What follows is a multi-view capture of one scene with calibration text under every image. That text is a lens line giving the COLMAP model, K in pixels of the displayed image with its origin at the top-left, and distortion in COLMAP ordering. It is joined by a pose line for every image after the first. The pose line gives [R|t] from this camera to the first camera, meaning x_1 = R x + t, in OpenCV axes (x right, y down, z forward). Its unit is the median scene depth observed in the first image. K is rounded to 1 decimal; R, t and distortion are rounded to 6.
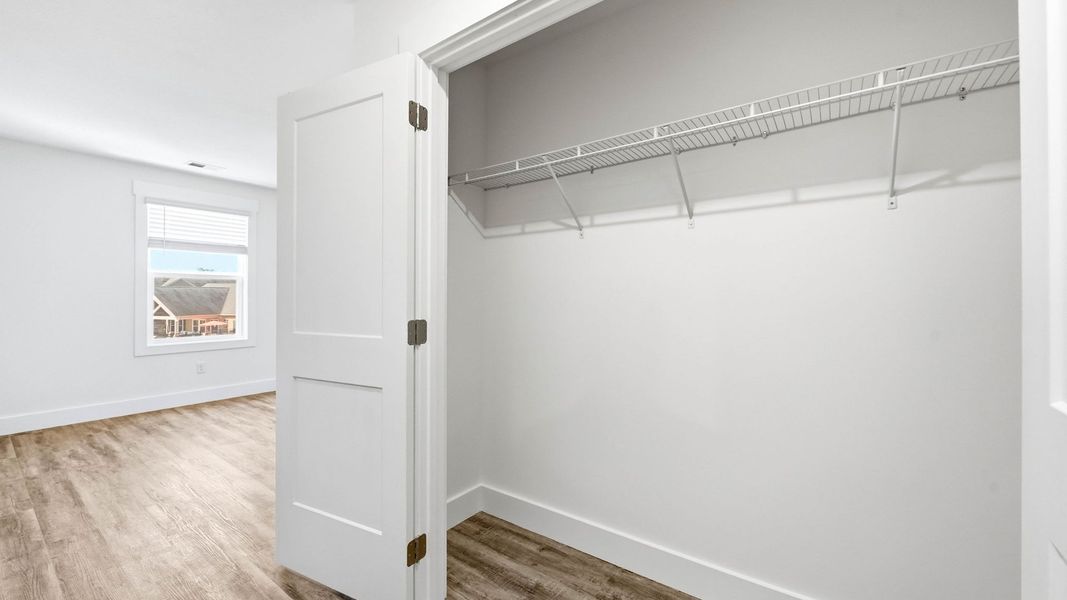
lens RADIAL K [[422.9, 0, 533.5], [0, 422.9, 300.0], [0, 0, 1]] dist [0.003414, -0.000123]
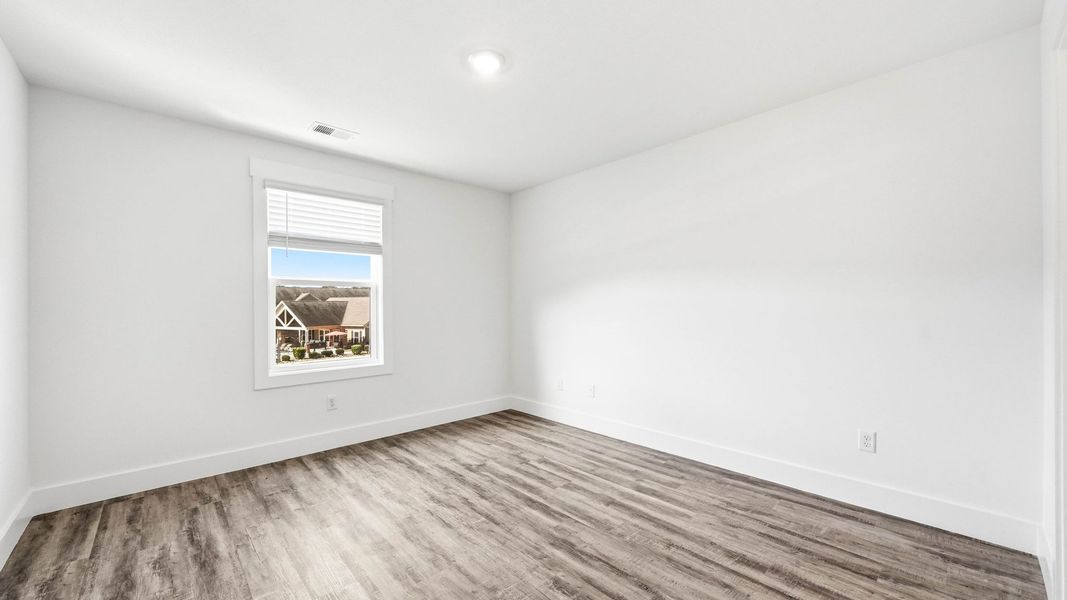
lens RADIAL K [[401.2, 0, 539.5], [0, 401.2, 312.3], [0, 0, 1]] dist [-0.010388, 0.000136]
pose [[0.985018, -0.009031, -0.172214, -0.310860], [0.010080, 0.999936, 0.005216, -0.003719], [0.172156, -0.006874, 0.985046, 0.382145]]
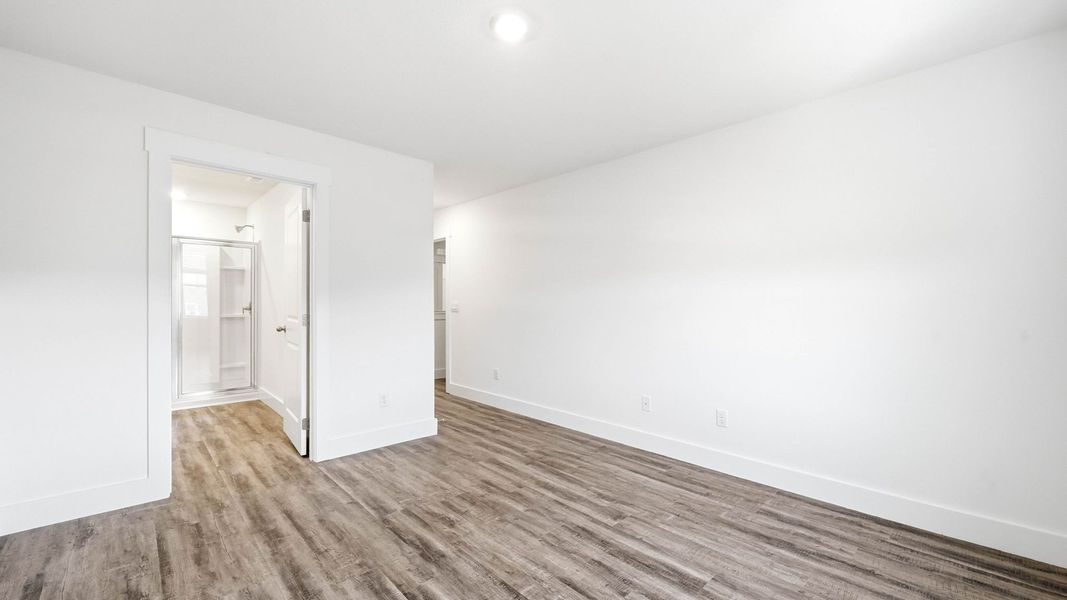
lens RADIAL K [[401.2, 0, 539.5], [0, 401.2, 312.3], [0, 0, 1]] dist [-0.010388, 0.000136]
pose [[-0.989483, -0.015524, 0.143812, -0.544145], [-0.010827, 0.999384, 0.033388, -0.015878], [-0.144242, 0.031480, -0.989042, 1.256377]]
